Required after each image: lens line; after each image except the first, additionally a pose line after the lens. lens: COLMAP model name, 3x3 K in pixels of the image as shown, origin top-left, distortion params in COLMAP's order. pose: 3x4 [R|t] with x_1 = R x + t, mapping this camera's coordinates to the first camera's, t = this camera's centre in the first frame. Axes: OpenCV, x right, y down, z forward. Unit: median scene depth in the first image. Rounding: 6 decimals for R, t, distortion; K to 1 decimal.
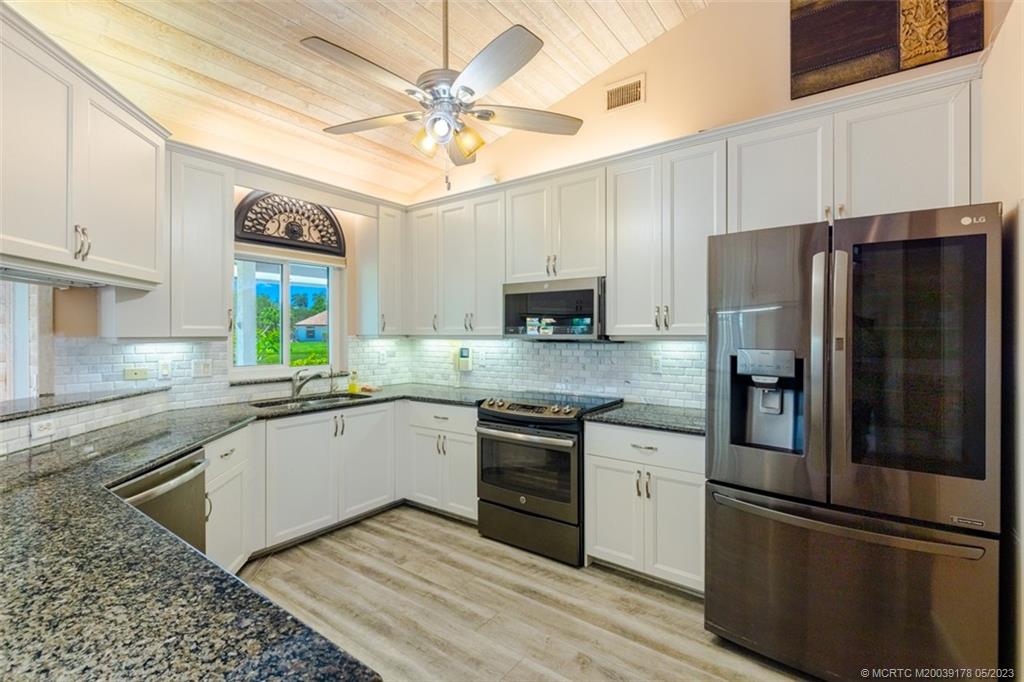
lens RADIAL K [[469.4, 0, 513.1], [0, 469.4, 335.4], [0, 0, 1]] dist [0.017138, 0.000476]
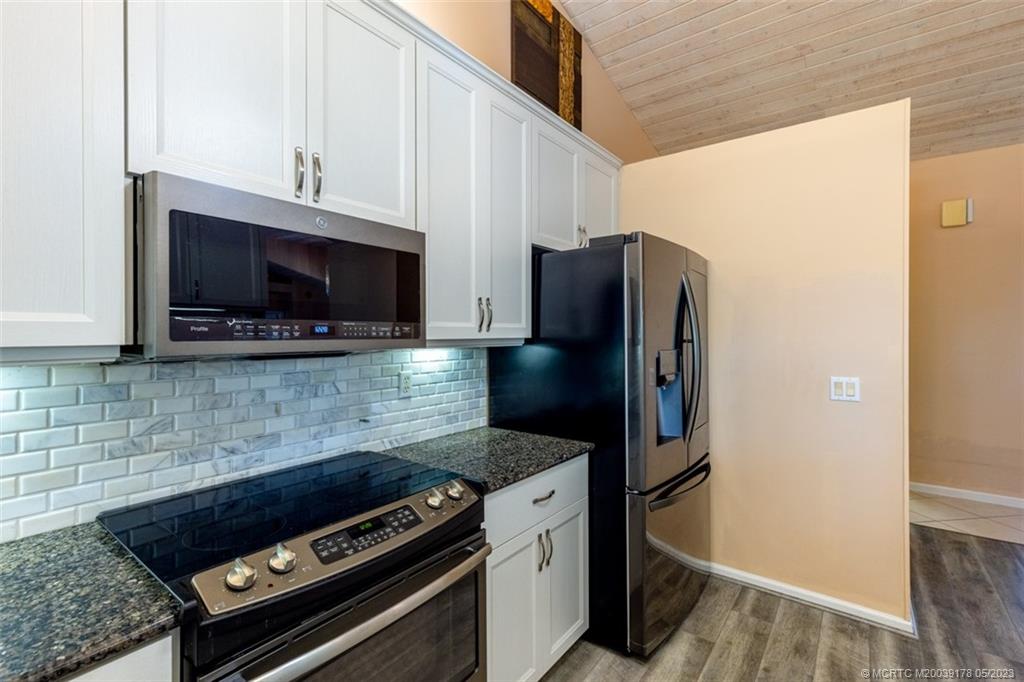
lens RADIAL K [[469.4, 0, 512.2], [0, 469.4, 335.8], [0, 0, 1]] dist [0.017138, 0.000476]
pose [[0.008858, -0.001720, 0.999959, -0.338513], [0.012483, 0.999921, 0.001609, -0.004472], [-0.999883, 0.012468, 0.008879, 0.816306]]
